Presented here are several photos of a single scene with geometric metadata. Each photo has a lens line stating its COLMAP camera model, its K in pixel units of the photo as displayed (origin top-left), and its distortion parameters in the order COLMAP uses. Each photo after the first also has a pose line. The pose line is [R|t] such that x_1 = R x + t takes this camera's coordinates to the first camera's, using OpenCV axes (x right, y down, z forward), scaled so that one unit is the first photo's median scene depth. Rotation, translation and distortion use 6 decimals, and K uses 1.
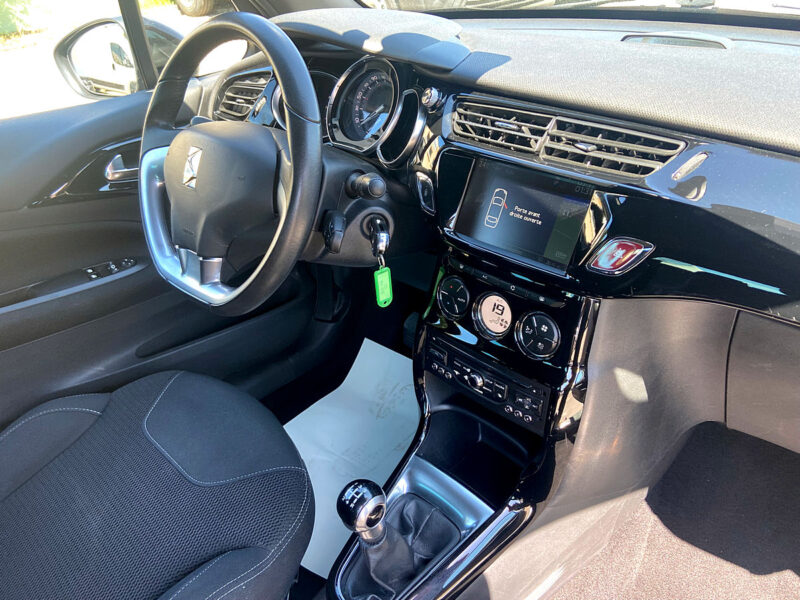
lens RADIAL K [[601.4, 0, 408.0], [0, 601.4, 302.2], [0, 0, 1]] dist [0.117347, -0.146197]
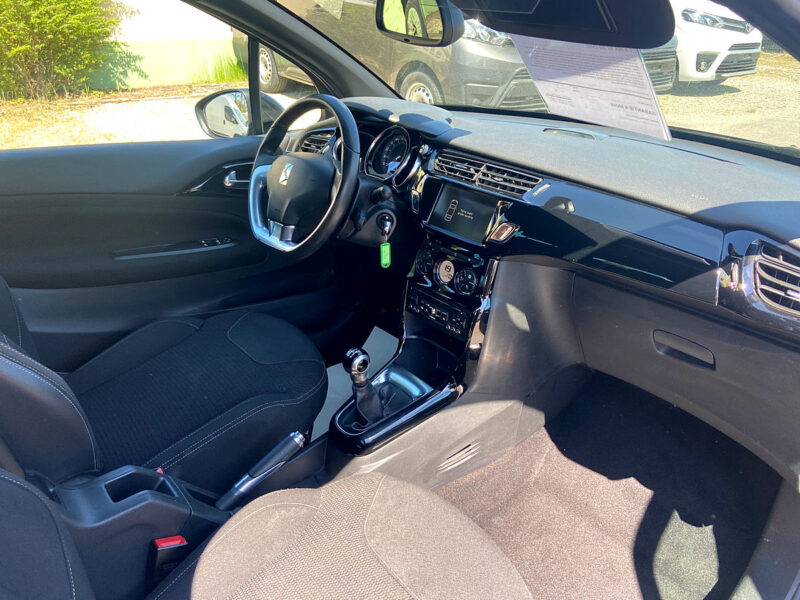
lens RADIAL K [[601.4, 0, 408.0], [0, 601.4, 302.2], [0, 0, 1]] dist [0.117347, -0.146197]
pose [[0.992621, 0.109764, -0.051525, 0.127883], [-0.115485, 0.985312, -0.125793, 0.320141], [0.036961, 0.130815, 0.990718, -0.669885]]
